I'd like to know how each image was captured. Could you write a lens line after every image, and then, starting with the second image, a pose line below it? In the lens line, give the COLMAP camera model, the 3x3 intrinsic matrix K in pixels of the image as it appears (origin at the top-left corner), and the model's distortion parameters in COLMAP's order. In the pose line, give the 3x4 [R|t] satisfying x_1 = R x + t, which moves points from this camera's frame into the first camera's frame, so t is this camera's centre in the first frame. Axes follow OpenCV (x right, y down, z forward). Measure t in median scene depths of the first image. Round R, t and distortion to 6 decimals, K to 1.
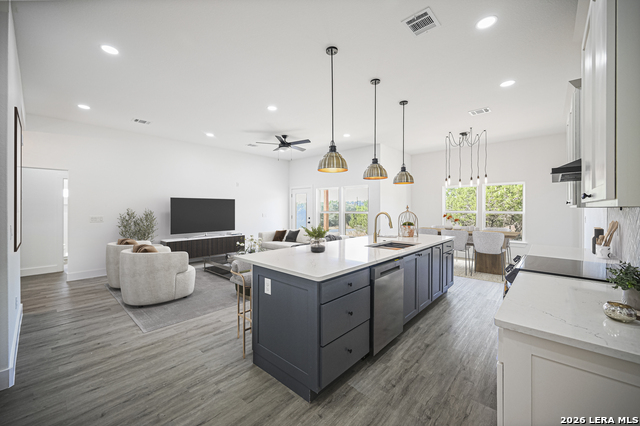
lens RADIAL K [[255.5, 0, 313.5], [0, 255.5, 211.0], [0, 0, 1]] dist [0.001535, 0.000458]
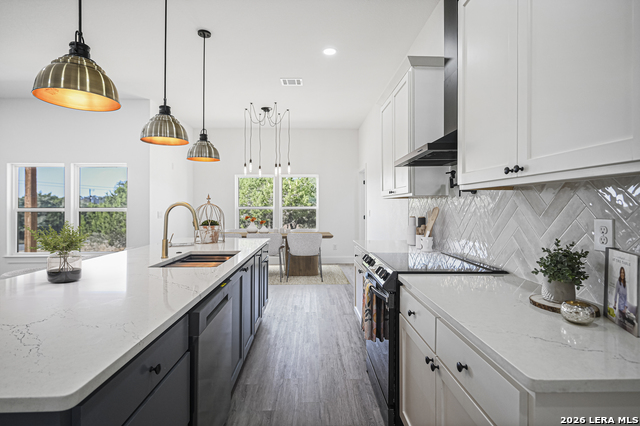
lens RADIAL K [[321.7, 0, 320.9], [0, 321.7, 207.9], [0, 0, 1]] dist [-0.015011, 0.000045]
pose [[0.696575, -0.000211, 0.717484, -0.019214], [0.007068, 0.999953, -0.006568, 0.021916], [-0.717449, 0.009646, 0.696544, 0.264580]]
